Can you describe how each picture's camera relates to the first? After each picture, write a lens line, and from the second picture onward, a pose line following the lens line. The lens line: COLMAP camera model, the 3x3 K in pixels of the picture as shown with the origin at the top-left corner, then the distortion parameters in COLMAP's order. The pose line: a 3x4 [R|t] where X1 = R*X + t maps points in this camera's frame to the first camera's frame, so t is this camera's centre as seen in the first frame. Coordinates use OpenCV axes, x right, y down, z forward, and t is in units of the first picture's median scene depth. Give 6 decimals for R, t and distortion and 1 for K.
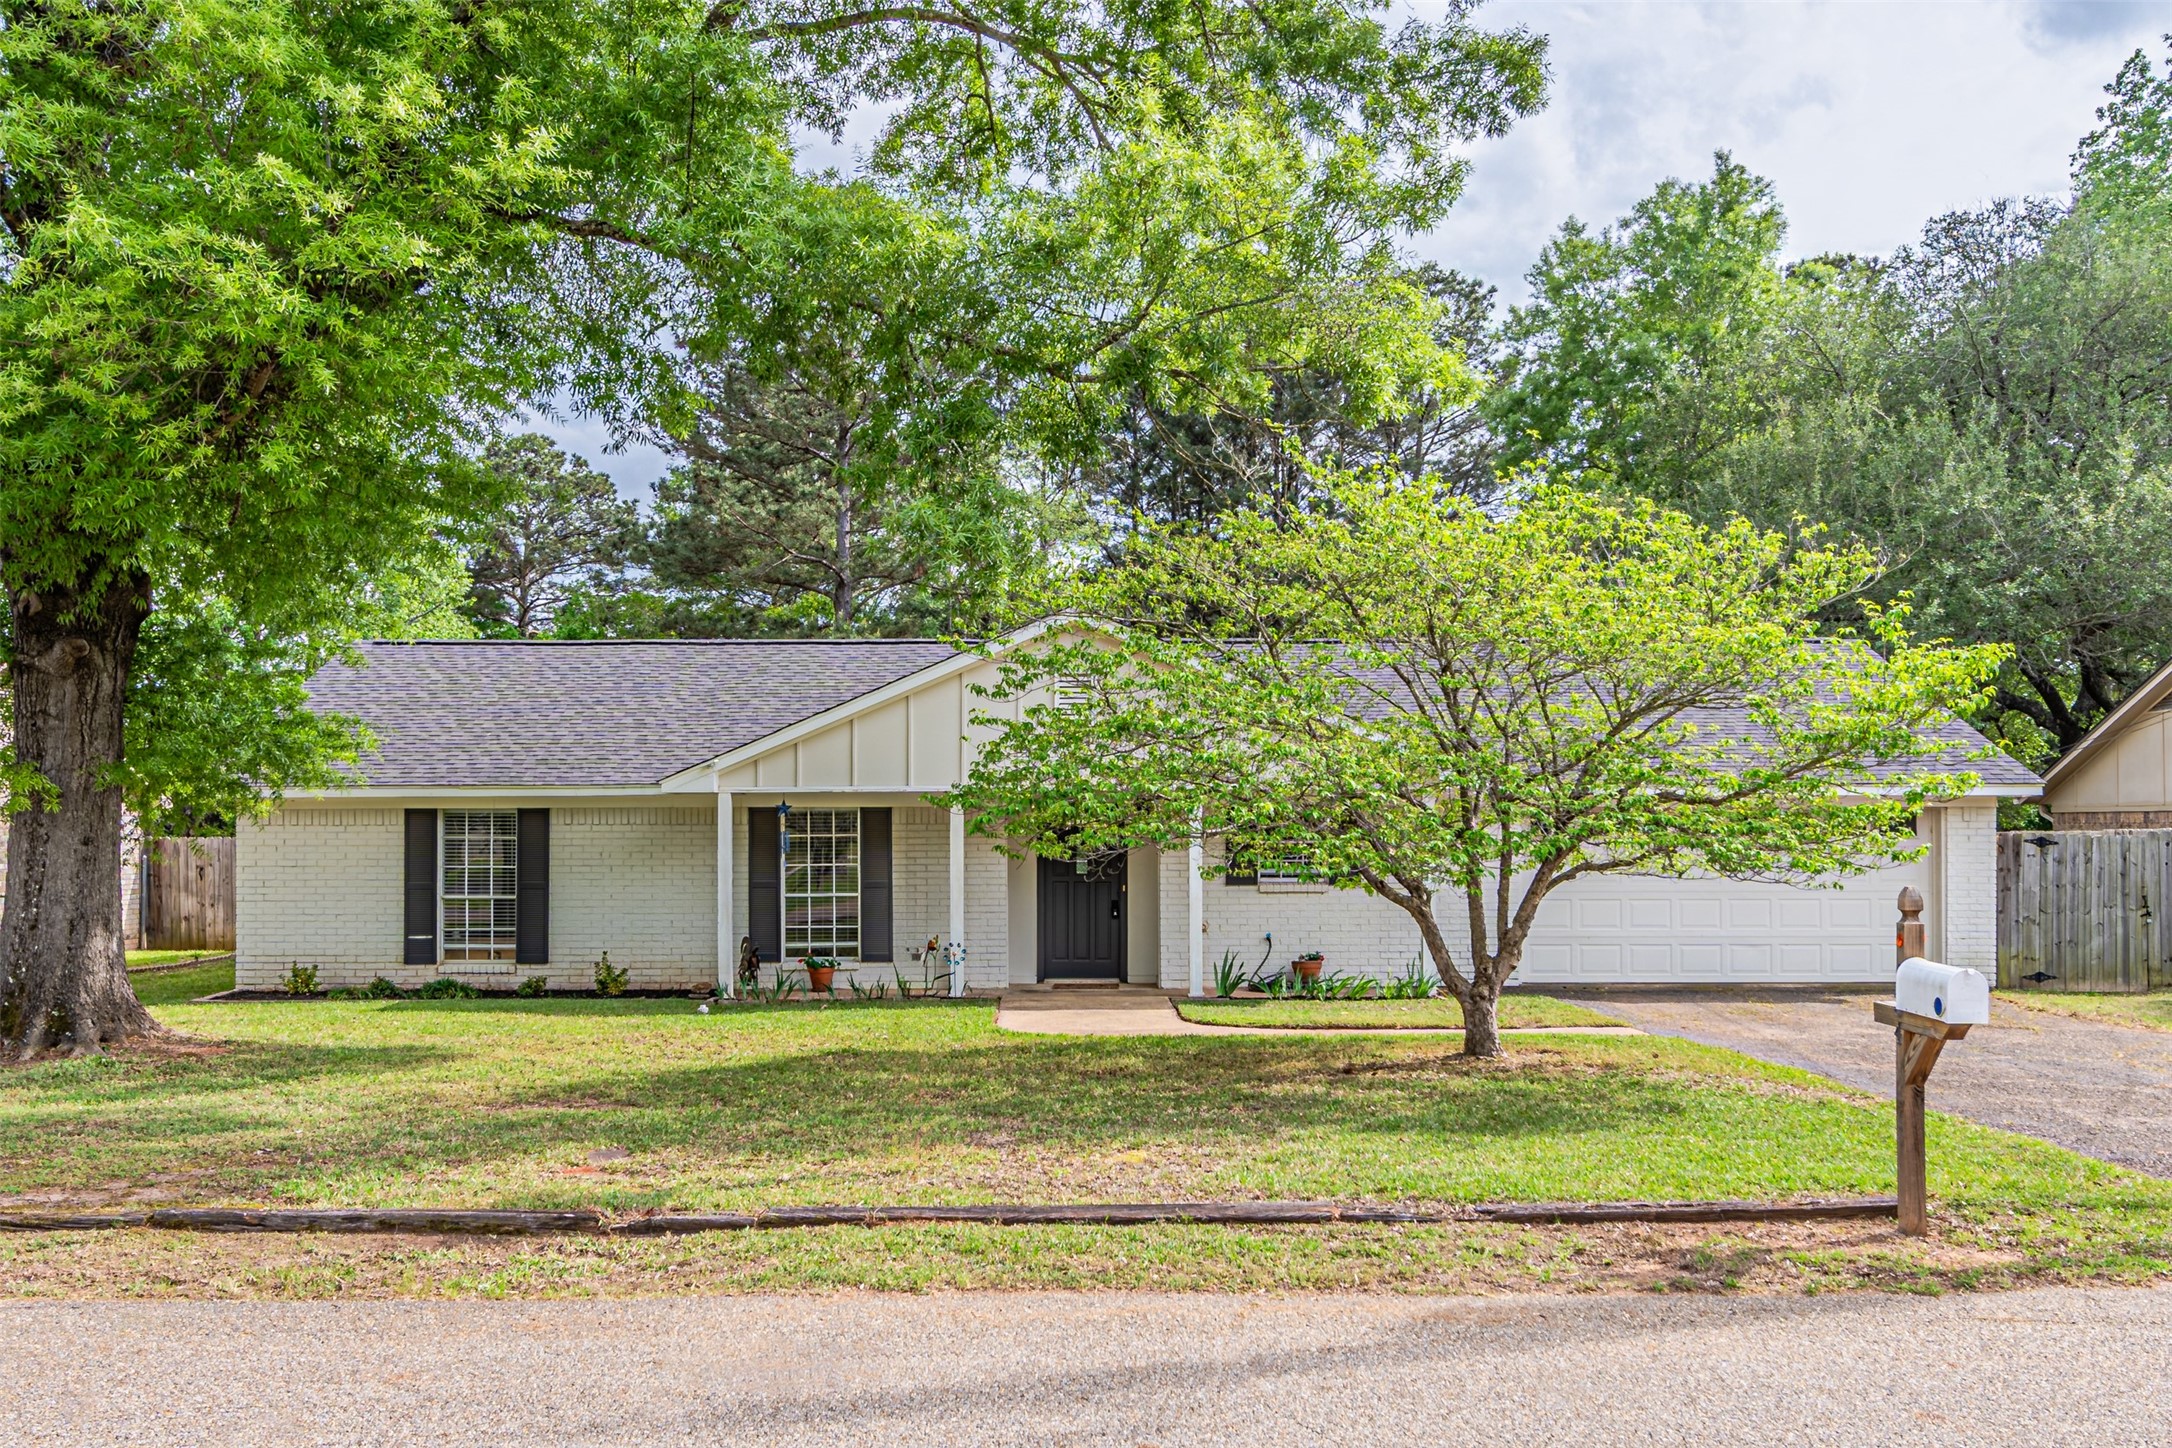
lens RADIAL K [[1945.4, 0, 1086.0], [0, 1945.4, 724.0], [0, 0, 1]] dist [0.029652, 0.000056]
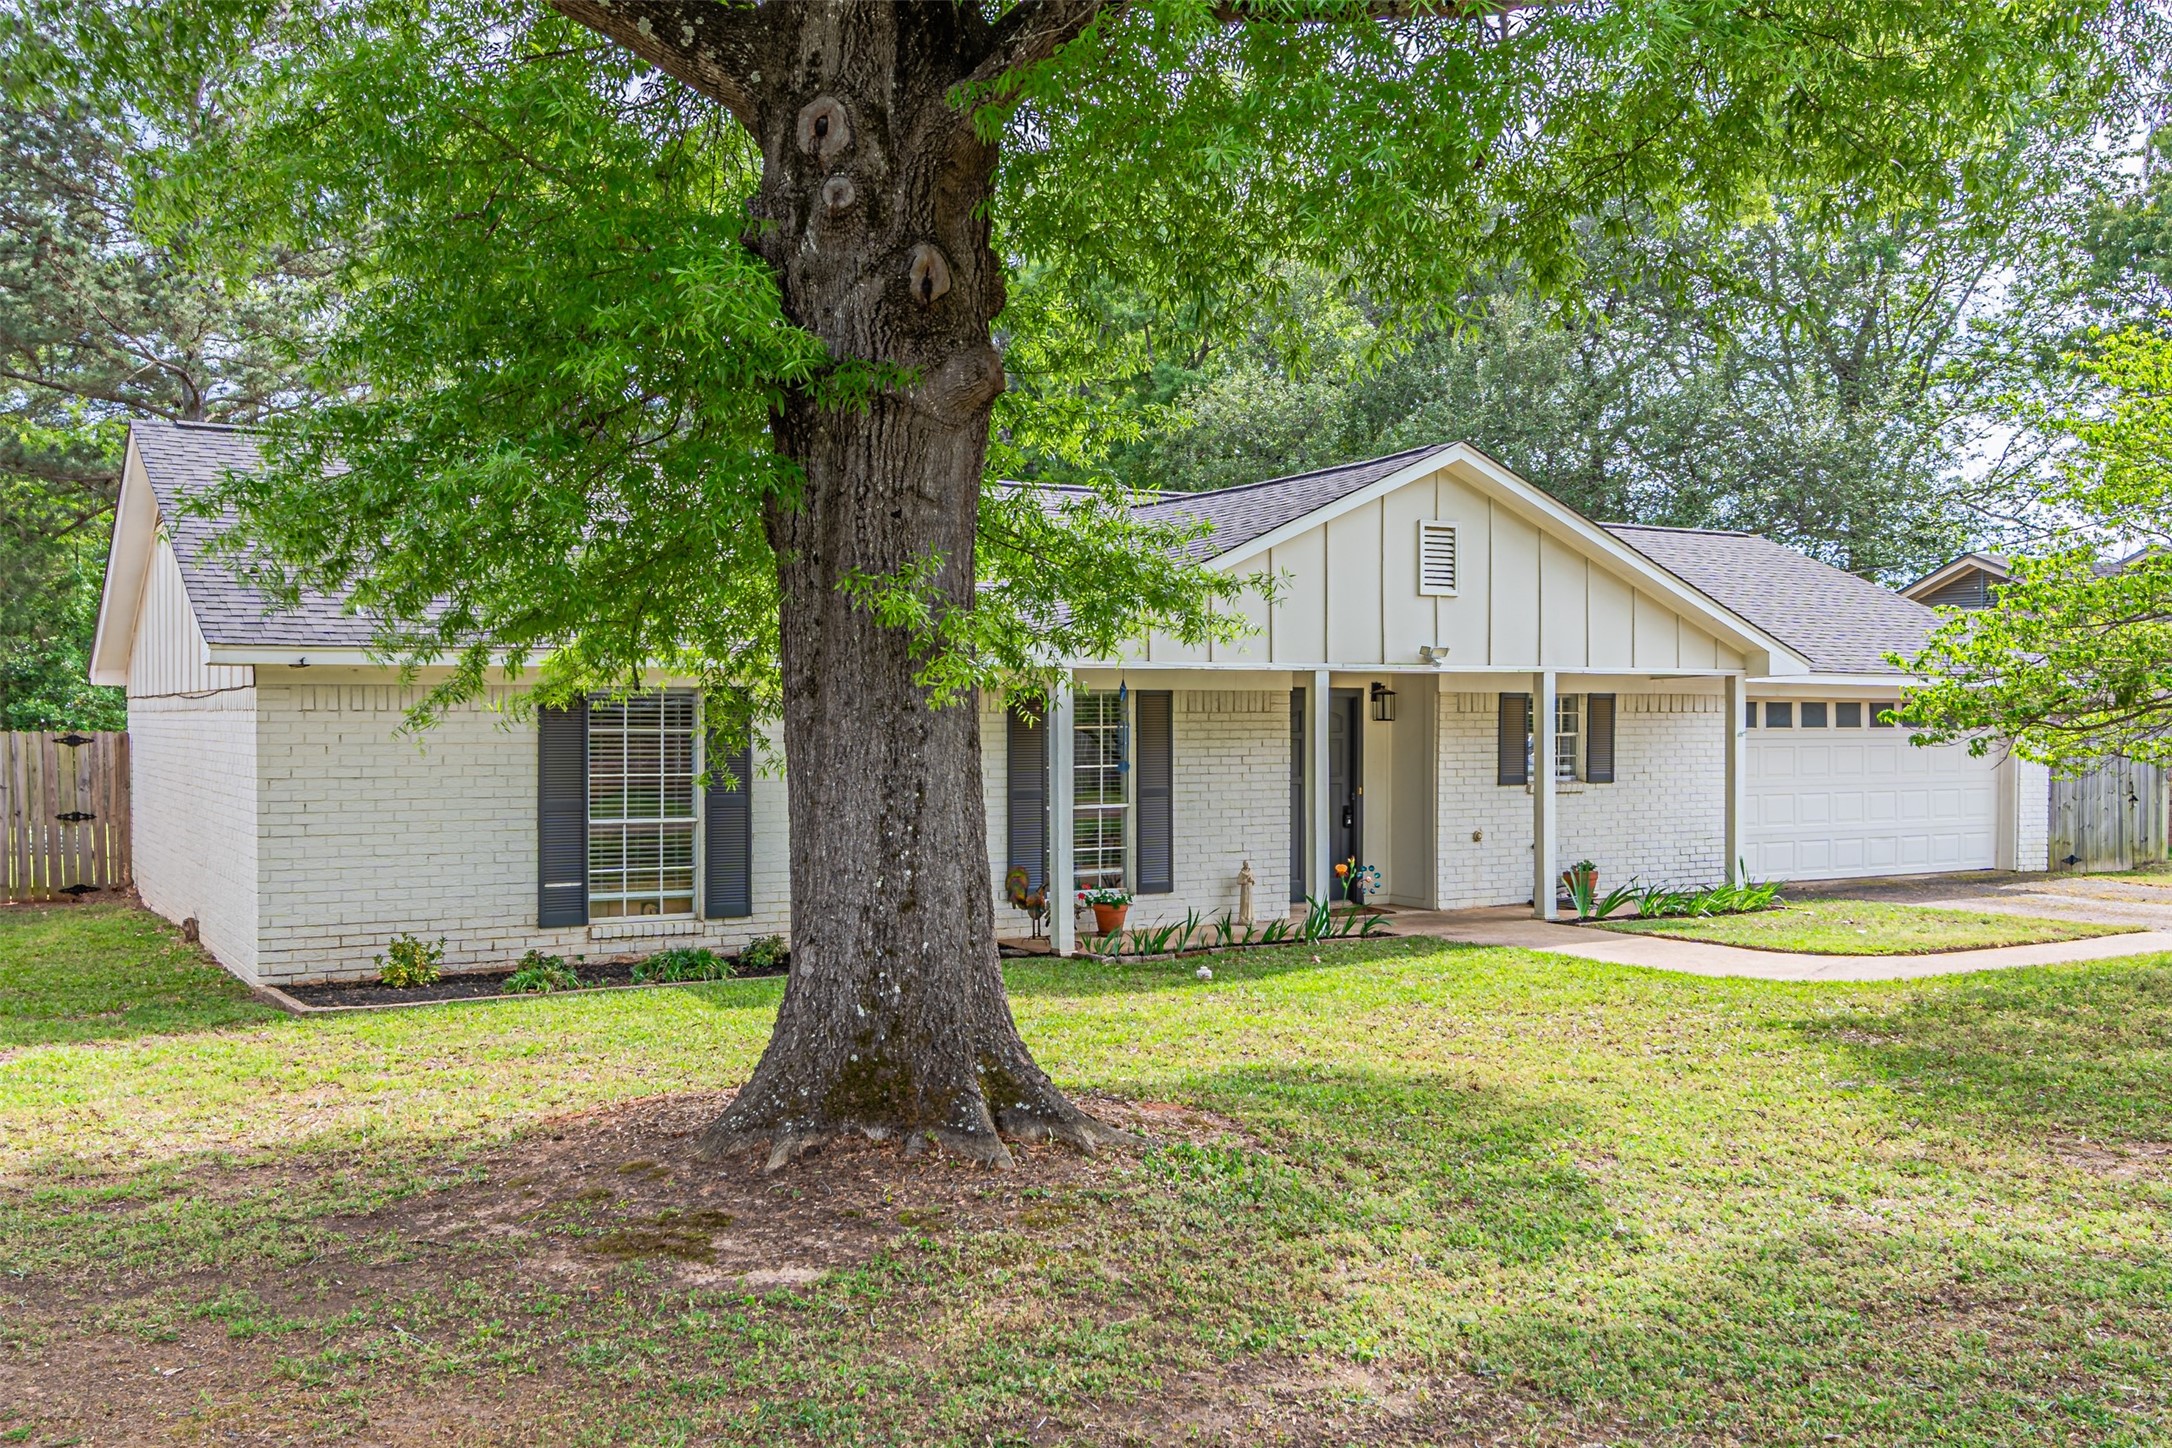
lens RADIAL K [[1945.4, 0, 1086.0], [0, 1945.4, 724.0], [0, 0, 1]] dist [0.029652, 0.000056]
pose [[0.858218, 0.001316, 0.513283, -0.518733], [-0.031224, 0.998279, 0.049648, 0.019411], [-0.512334, -0.058636, 0.856782, 0.367016]]
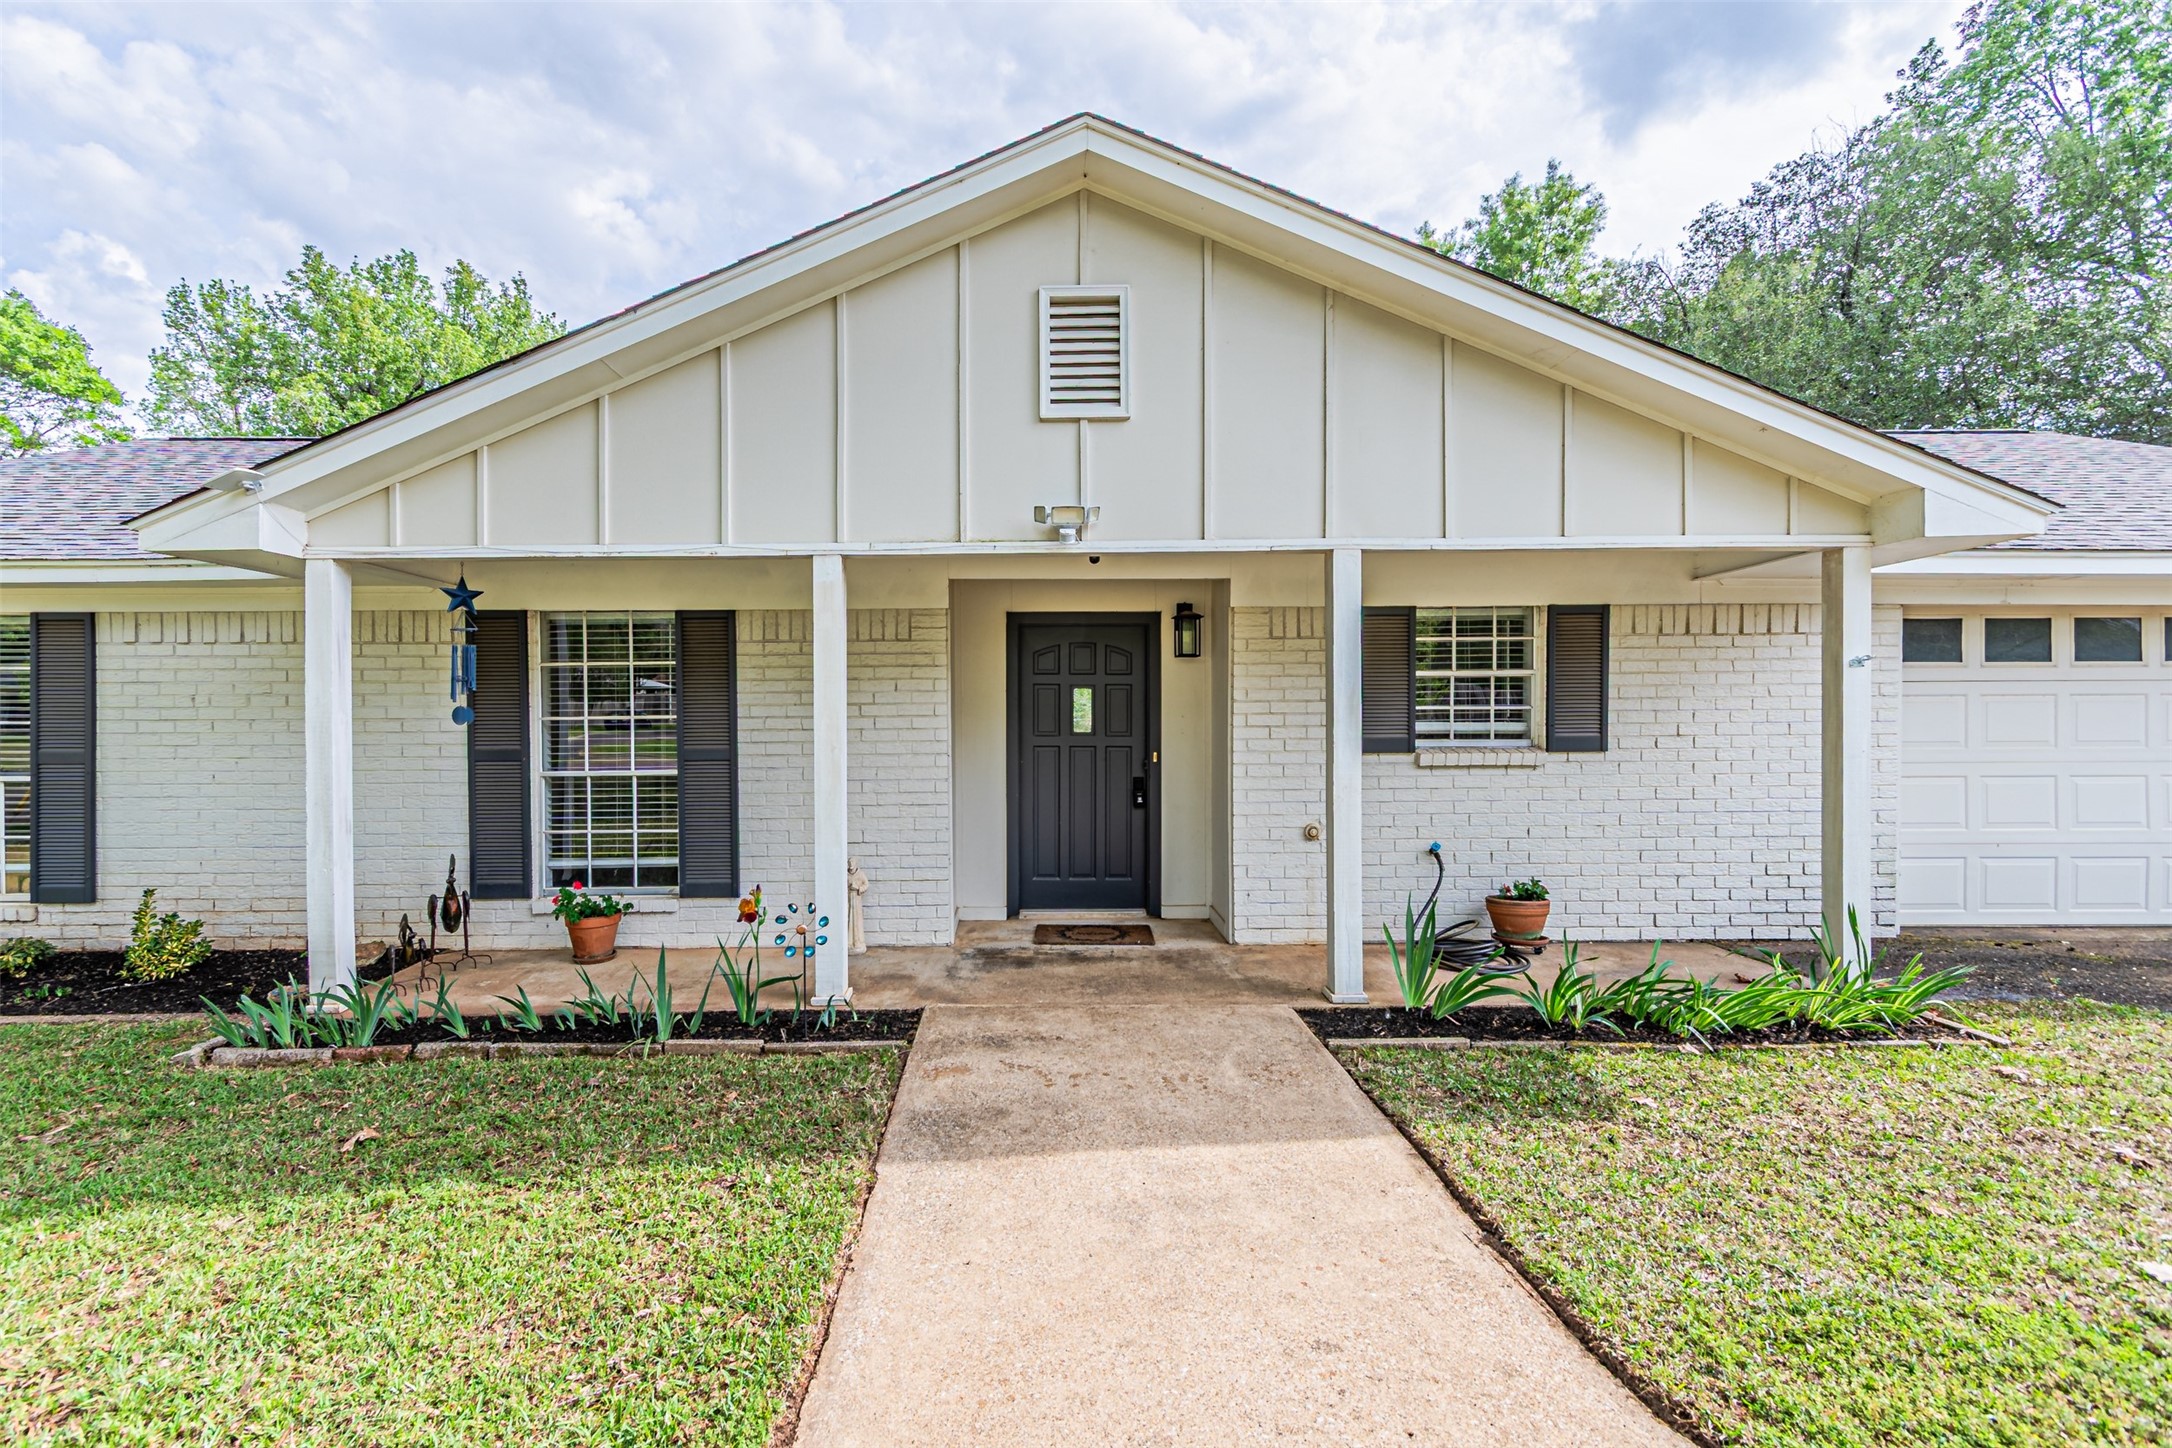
lens RADIAL K [[945.3, 0, 1039.2], [0, 945.3, 712.2], [0, 0, 1]] dist [0.001544, 0.000205]
pose [[0.999950, -0.003471, -0.009388, -0.012850], [0.004066, 0.997936, 0.064087, 0.054436], [0.009146, -0.064122, 0.997900, 0.741183]]
